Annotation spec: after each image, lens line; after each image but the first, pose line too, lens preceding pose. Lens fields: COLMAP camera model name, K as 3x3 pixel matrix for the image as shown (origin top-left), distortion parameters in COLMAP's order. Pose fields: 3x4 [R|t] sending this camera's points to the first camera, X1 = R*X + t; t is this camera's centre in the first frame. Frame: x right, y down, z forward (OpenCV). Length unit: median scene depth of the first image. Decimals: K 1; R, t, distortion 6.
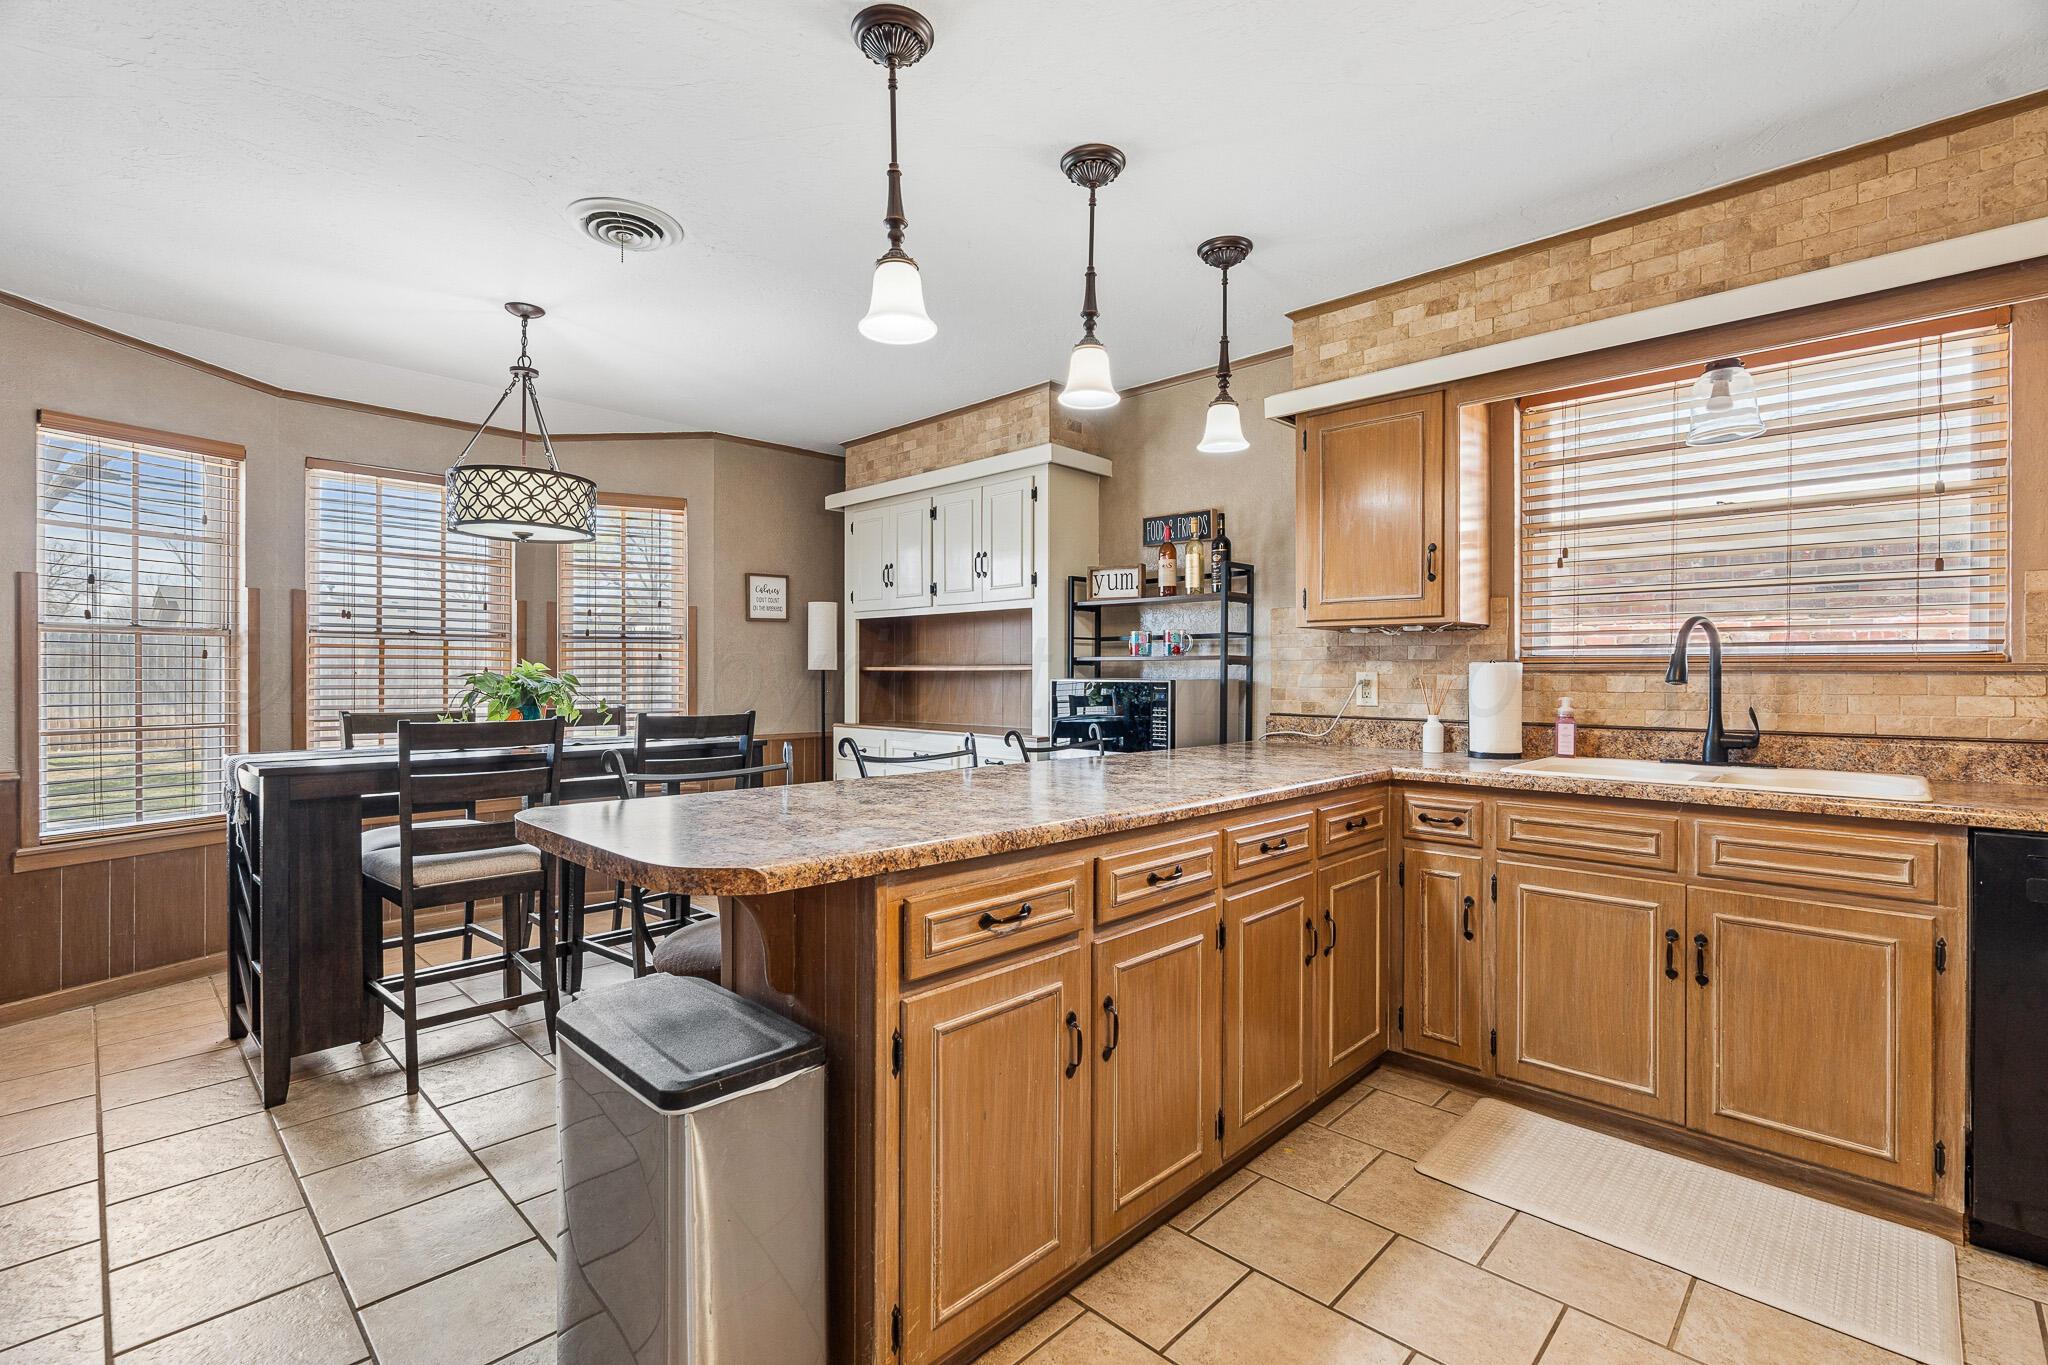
lens RADIAL K [[914.3, 0, 1024.6], [0, 914.3, 678.1], [0, 0, 1]] dist [-0.017041, 0.006667]
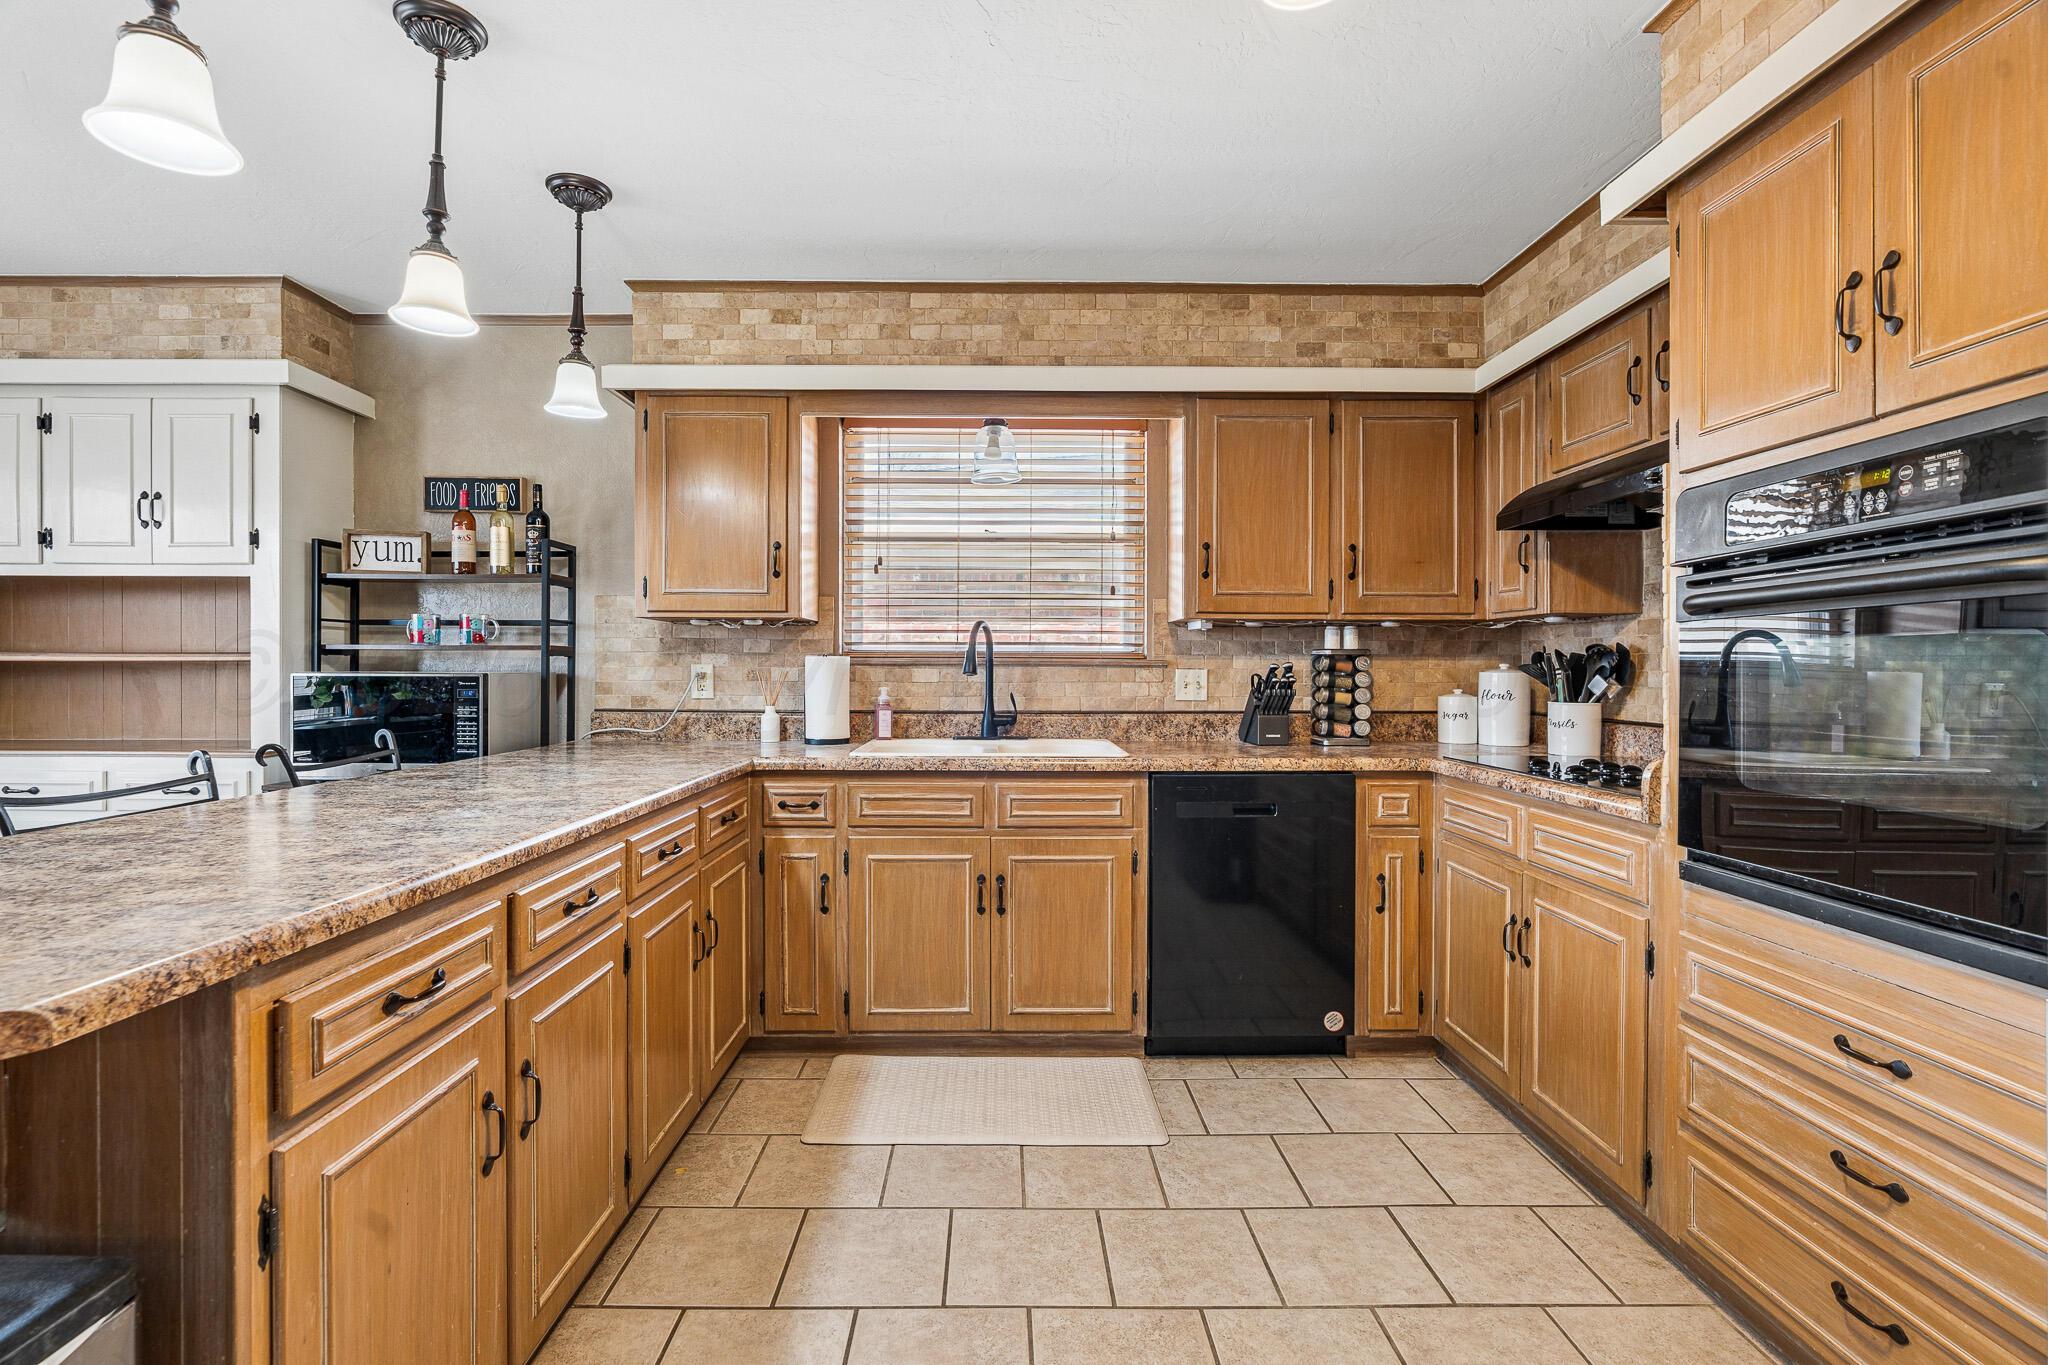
lens RADIAL K [[919.7, 0, 1005.2], [0, 919.7, 672.5], [0, 0, 1]] dist [-0.013384, 0.004375]
pose [[0.713467, -0.003898, 0.700678, -0.104442], [0.001893, 0.999992, 0.003637, -0.001328], [-0.700686, -0.001268, 0.713469, 0.065463]]
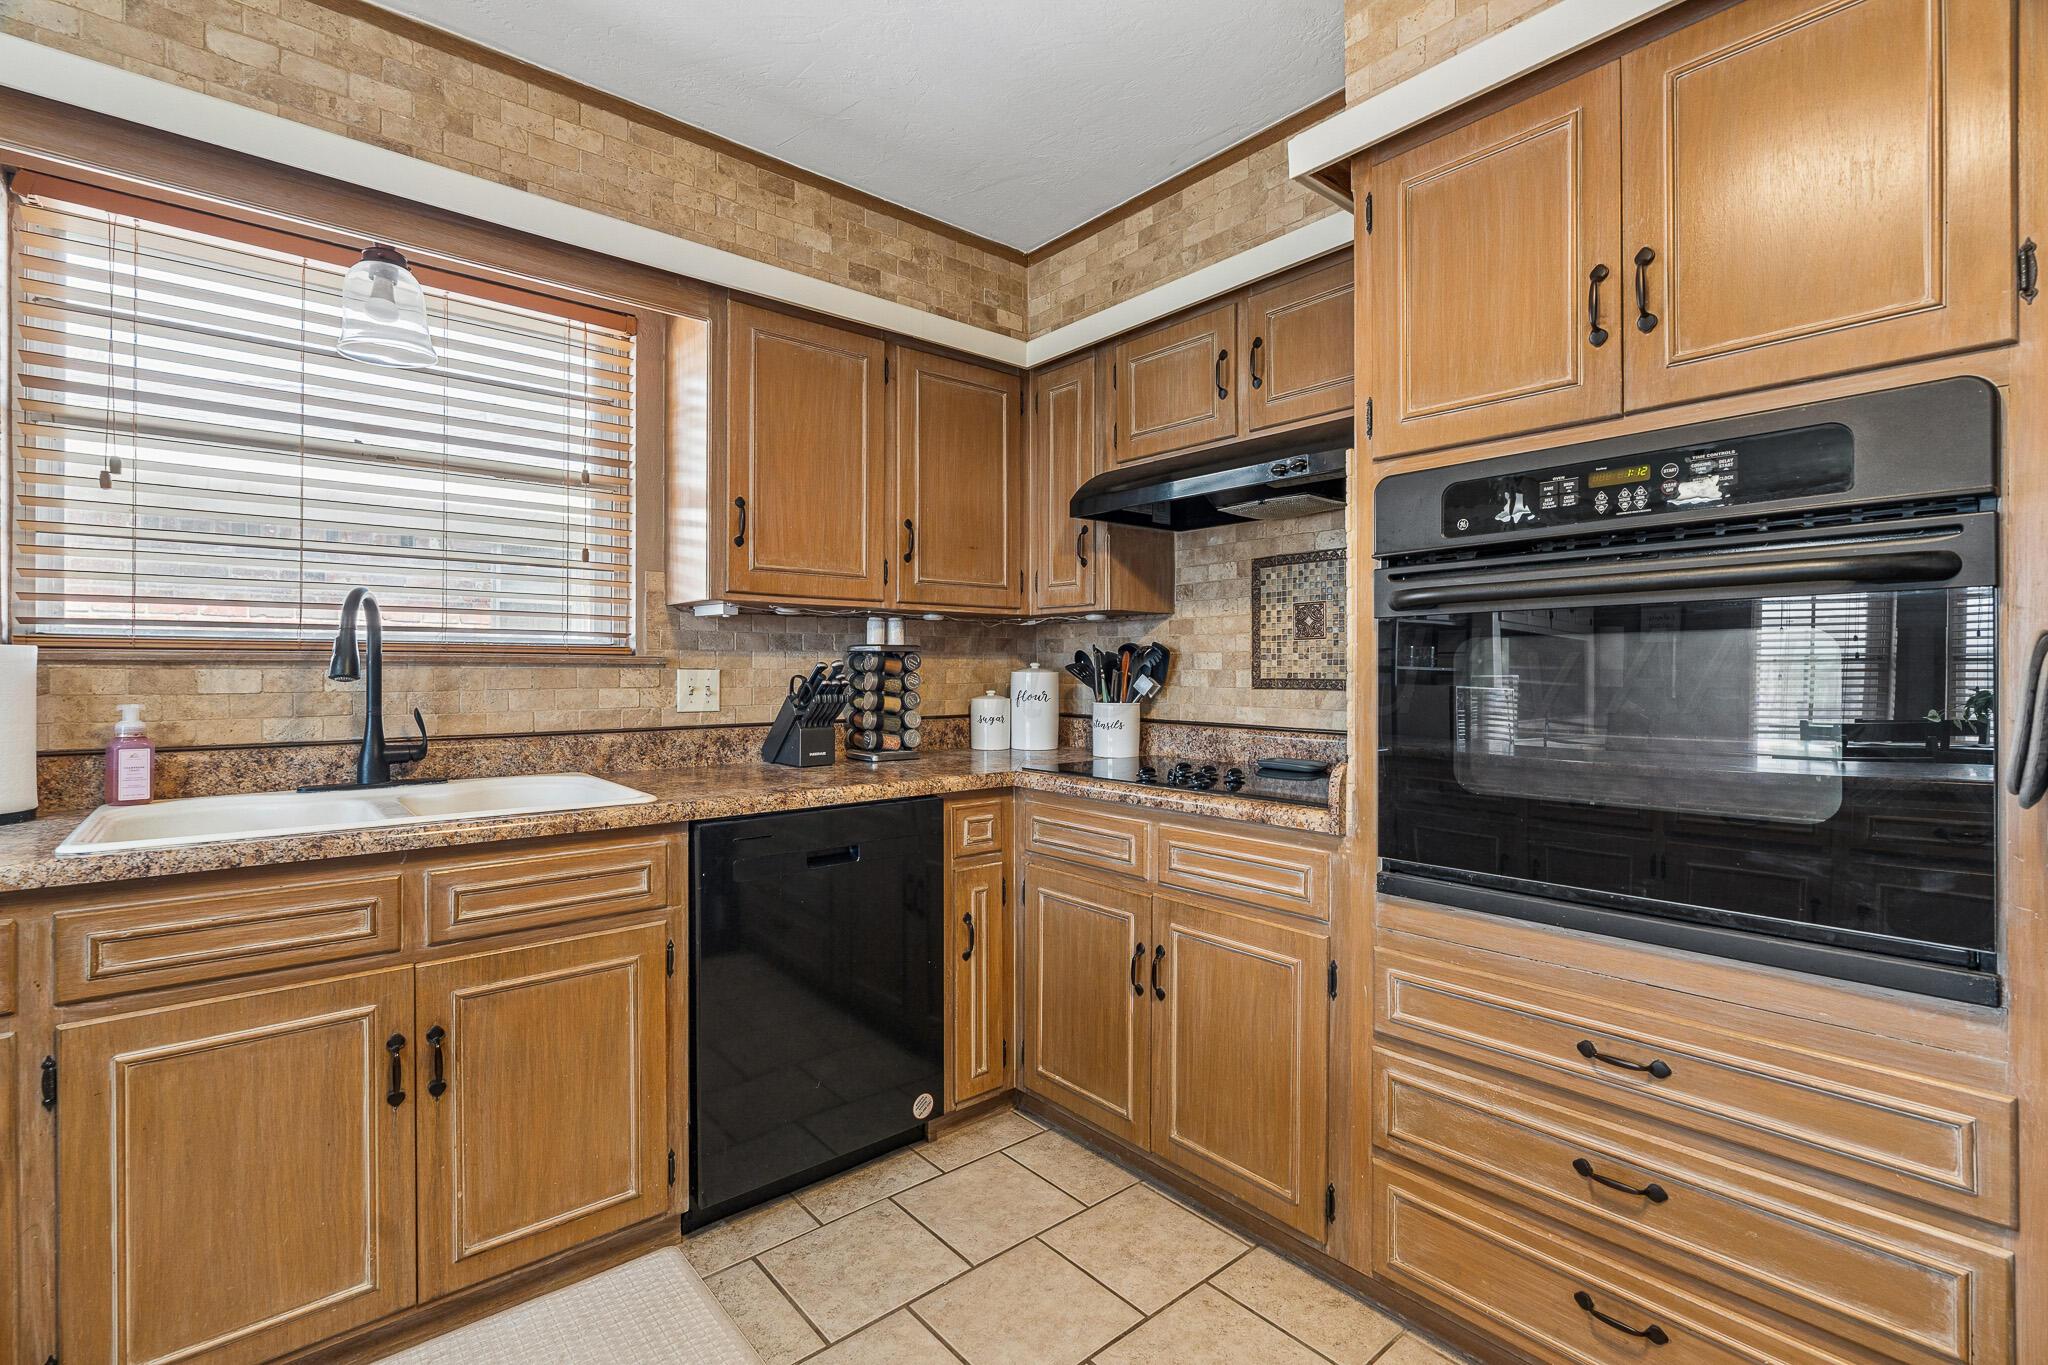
lens RADIAL K [[921.4, 0, 1024.3], [0, 921.4, 671.3], [0, 0, 1]] dist [-0.013276, 0.005213]
pose [[0.095095, -0.004534, 0.995458, 0.048494], [0.002985, 0.999986, 0.004270, -0.001730], [-0.995464, 0.002565, 0.095108, 0.345421]]
